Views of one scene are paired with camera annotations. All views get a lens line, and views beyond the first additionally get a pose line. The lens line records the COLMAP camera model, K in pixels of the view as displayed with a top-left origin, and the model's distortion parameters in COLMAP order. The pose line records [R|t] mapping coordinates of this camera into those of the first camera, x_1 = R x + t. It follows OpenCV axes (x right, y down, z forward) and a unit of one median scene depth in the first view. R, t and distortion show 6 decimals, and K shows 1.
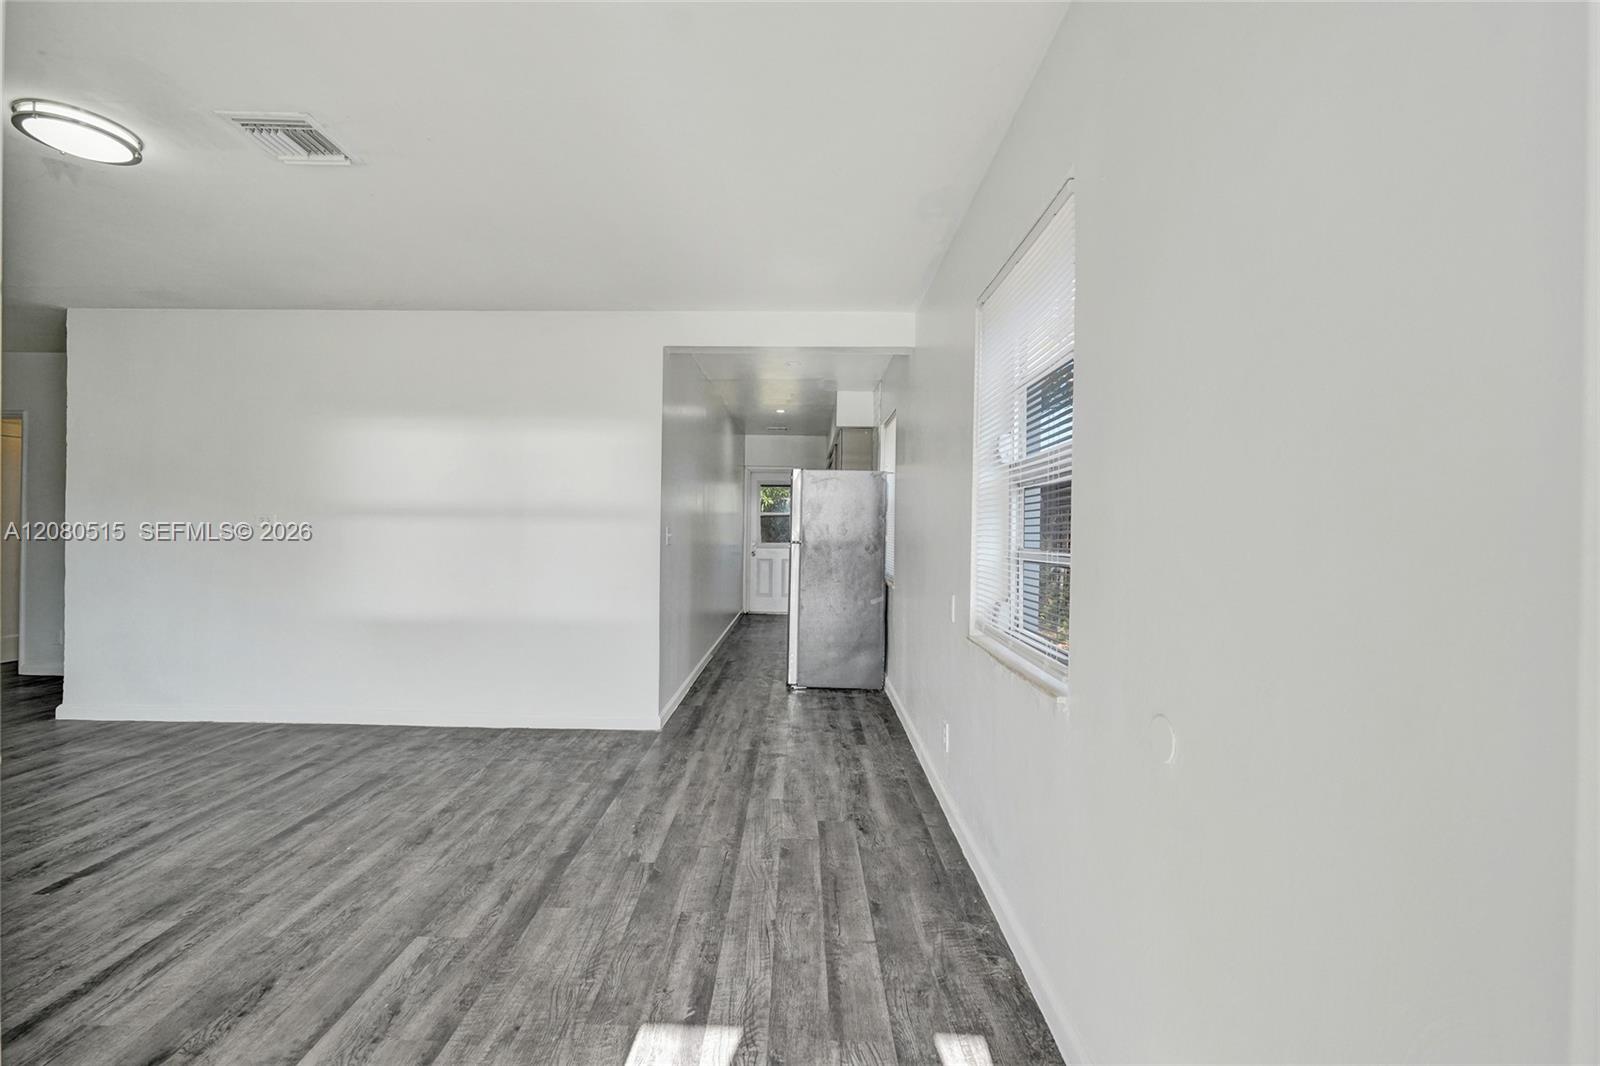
lens RADIAL K [[671.0, 0, 792.1], [0, 671.0, 530.4], [0, 0, 1]] dist [0.000007, -0.000103]
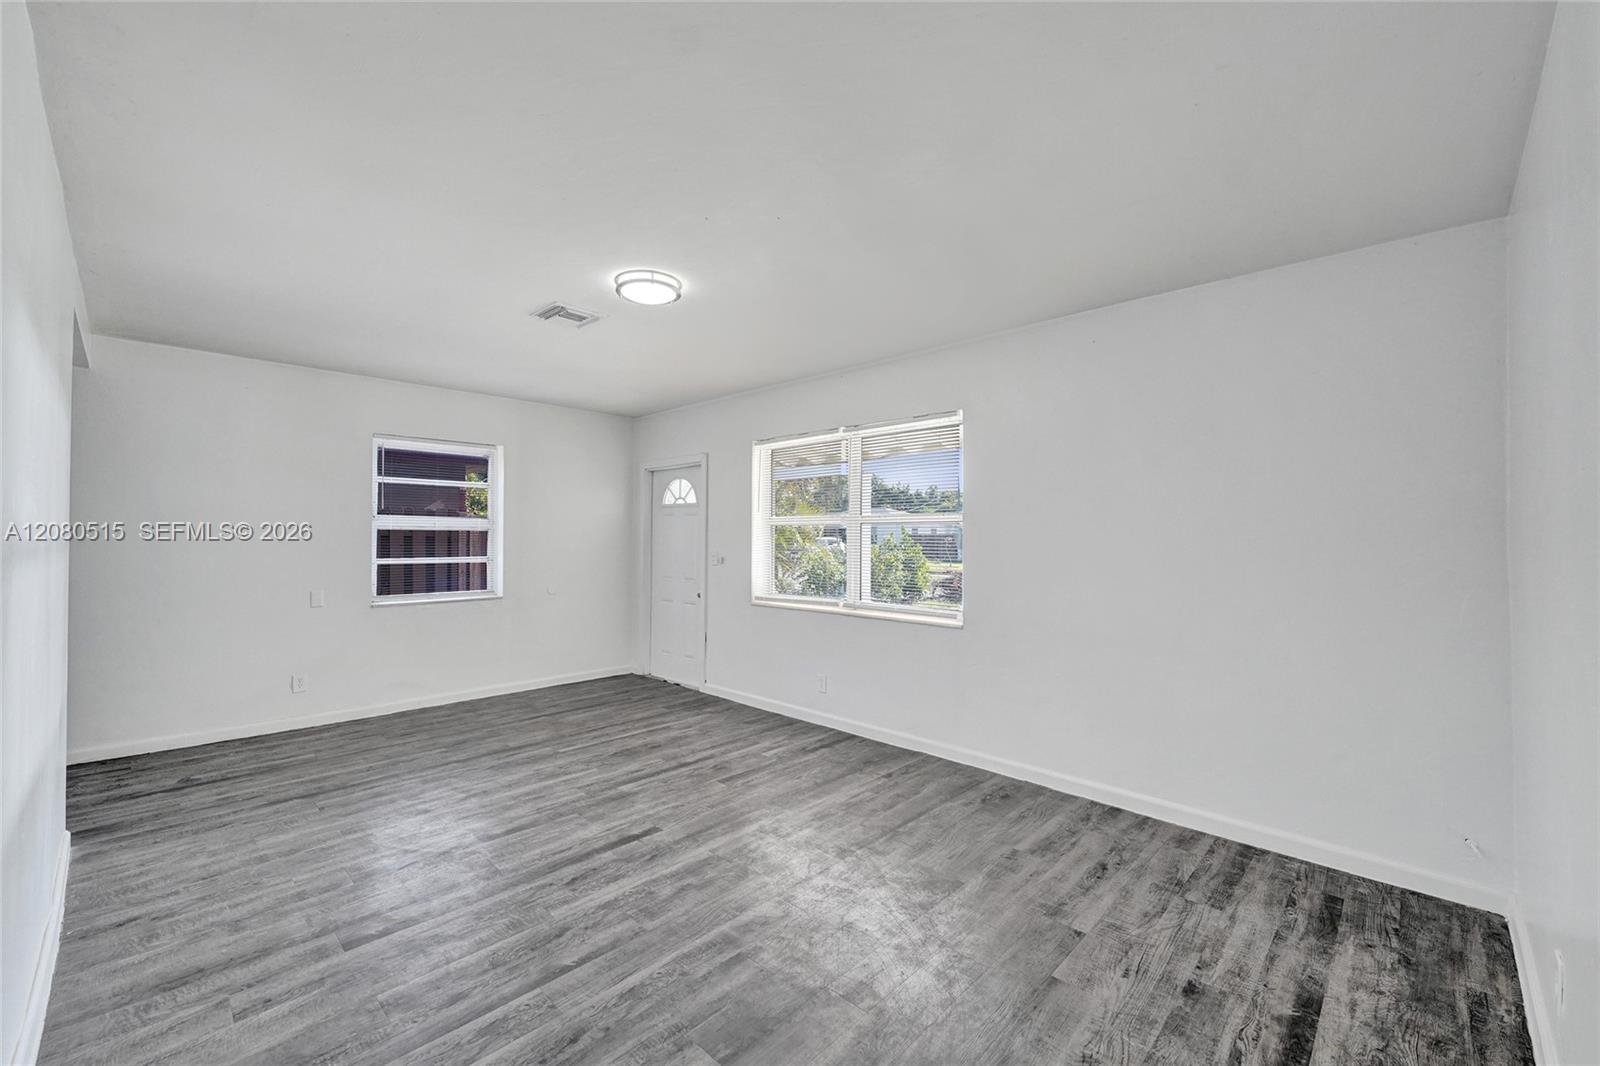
lens RADIAL K [[646.7, 0, 798.7], [0, 646.7, 534.8], [0, 0, 1]] dist [0.001864, -0.000053]
pose [[-0.731992, -0.012351, 0.681202, -1.502794], [-0.011364, 0.999918, 0.005919, -0.056984], [-0.681219, -0.003409, -0.732072, 1.199533]]
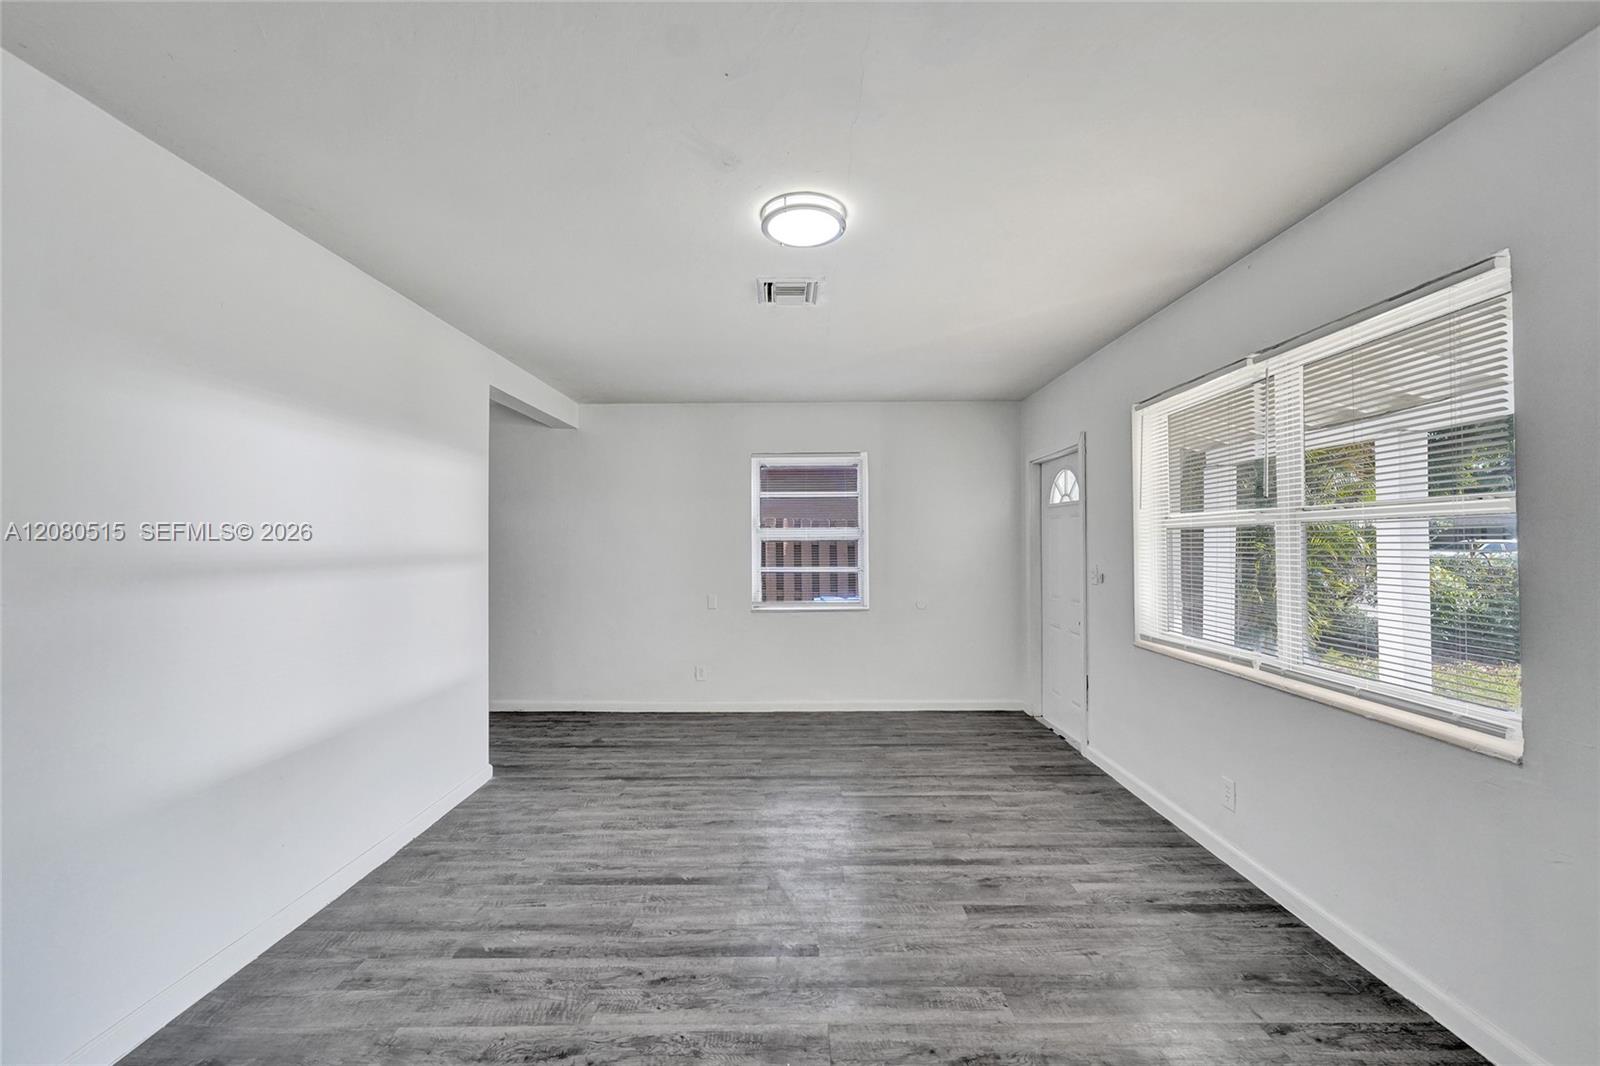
lens RADIAL K [[646.7, 0, 798.7], [0, 646.7, 534.8], [0, 0, 1]] dist [0.001864, -0.000053]
pose [[-0.017215, 0.000421, 0.999852, -1.409311], [0.007969, 0.999968, -0.000283, -0.063911], [-0.999820, 0.007963, -0.017218, 0.694848]]
